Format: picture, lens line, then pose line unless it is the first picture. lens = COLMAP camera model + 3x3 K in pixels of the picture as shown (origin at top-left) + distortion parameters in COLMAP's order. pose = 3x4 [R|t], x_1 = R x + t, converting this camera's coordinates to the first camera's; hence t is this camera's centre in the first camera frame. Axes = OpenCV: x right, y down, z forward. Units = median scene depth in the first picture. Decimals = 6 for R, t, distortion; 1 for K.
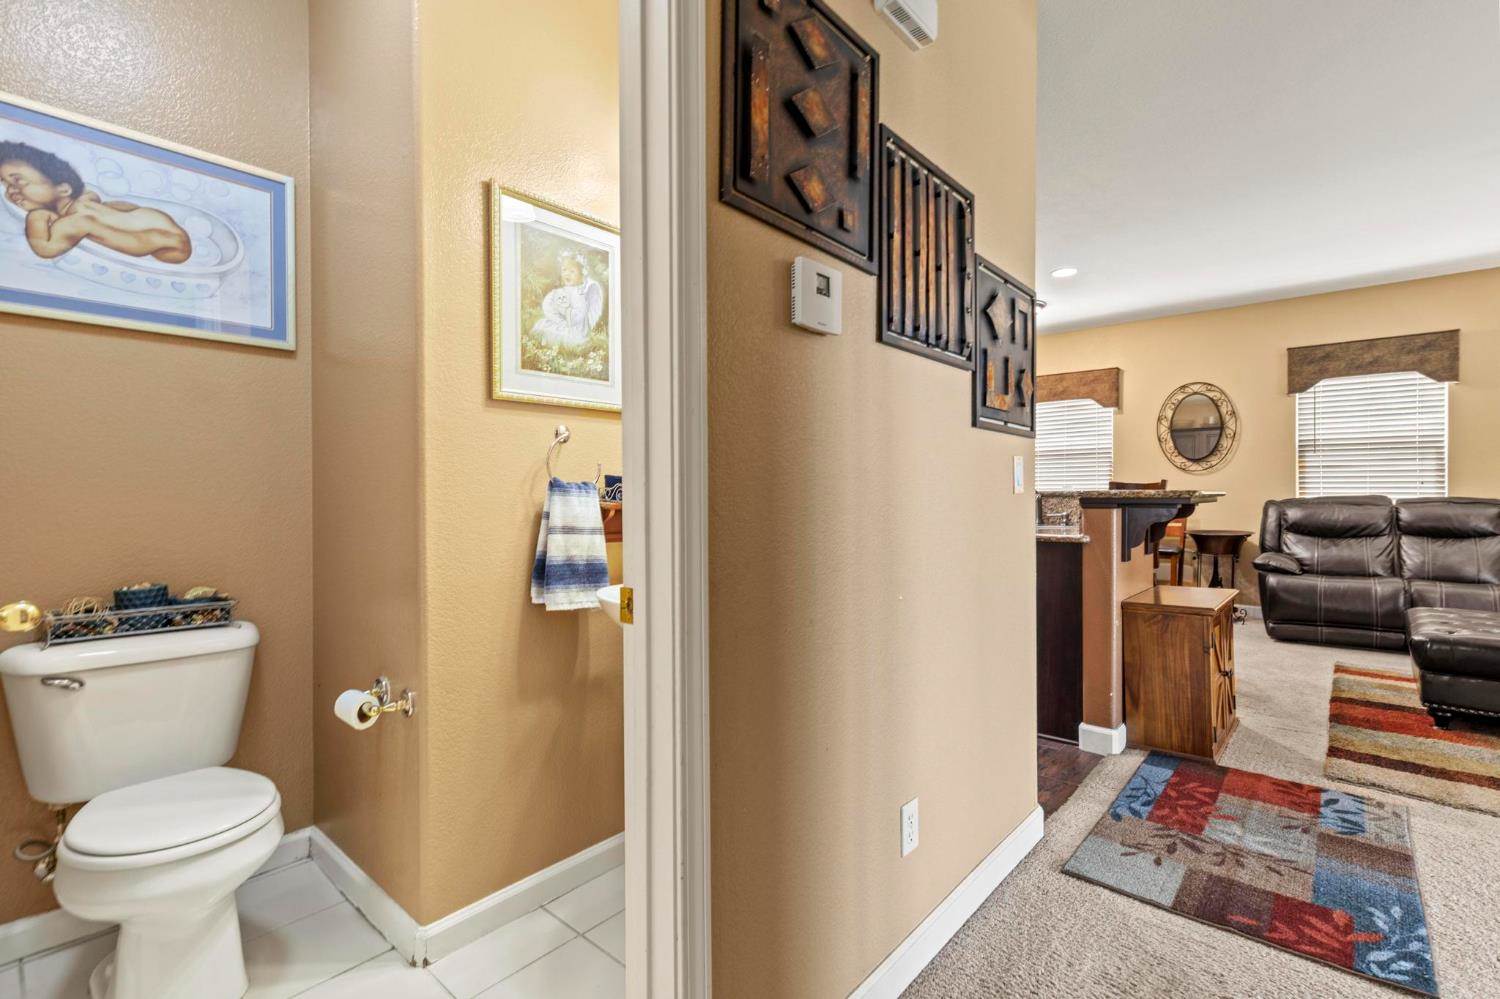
lens RADIAL K [[685.2, 0, 757.4], [0, 685.2, 503.5], [0, 0, 1]] dist [0.010699, -0.001730]
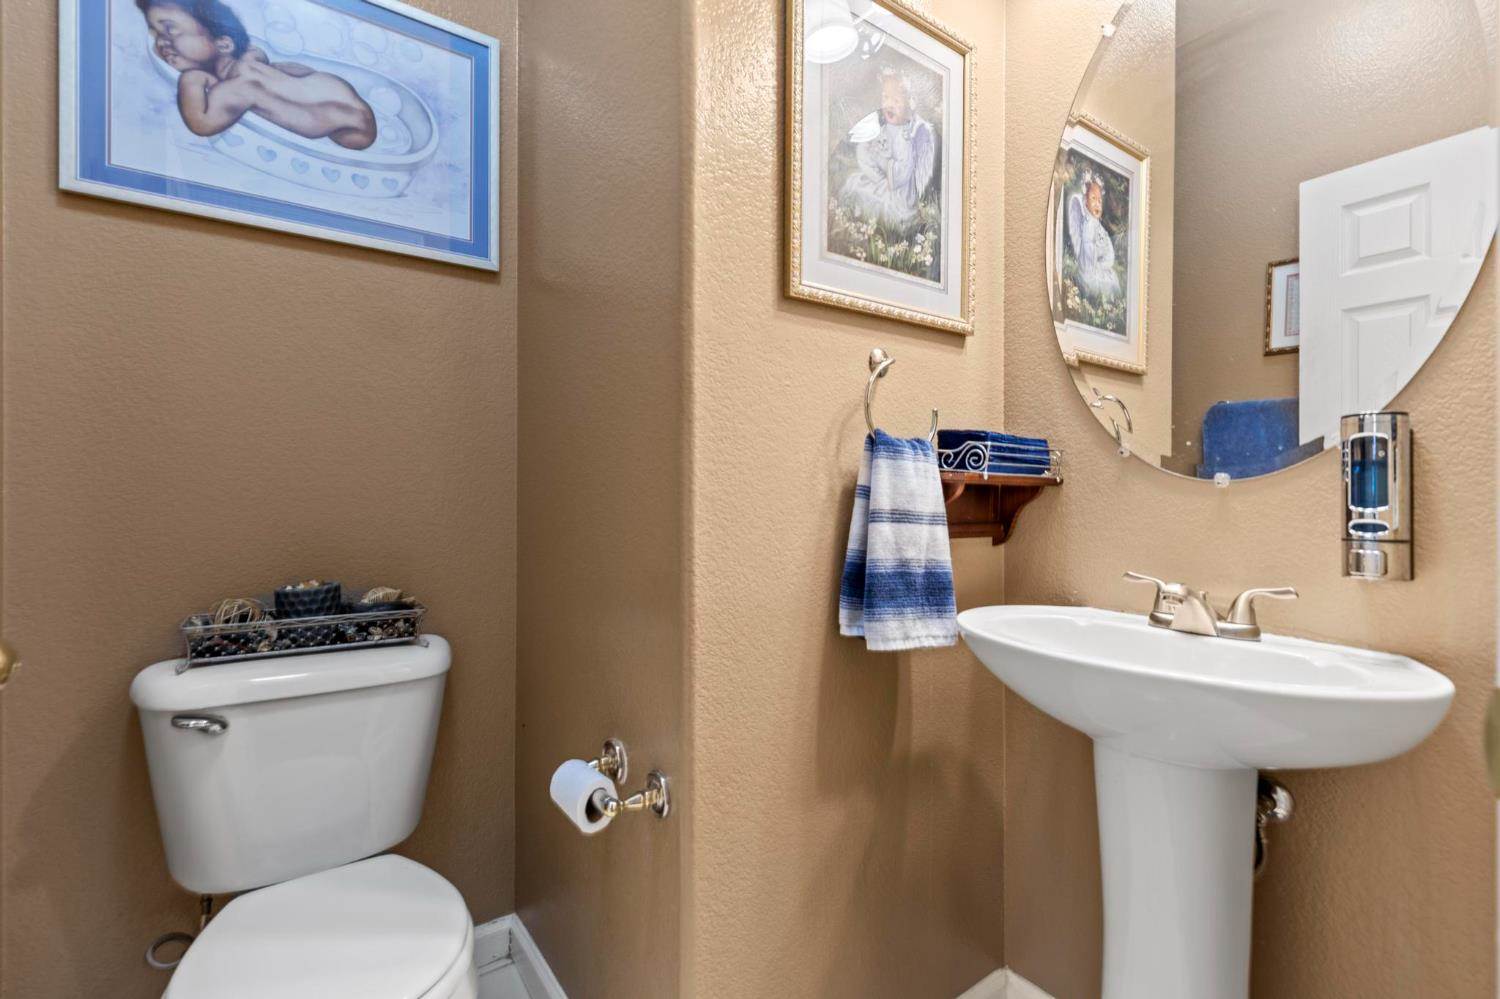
lens RADIAL K [[685.2, 0, 753.2], [0, 685.2, 501.5], [0, 0, 1]] dist [0.010699, -0.001730]
pose [[0.974306, 0.008125, -0.225080, -0.266033], [-0.009064, 0.999954, -0.003137, 0.028917], [0.225045, 0.005097, 0.974335, 0.386211]]
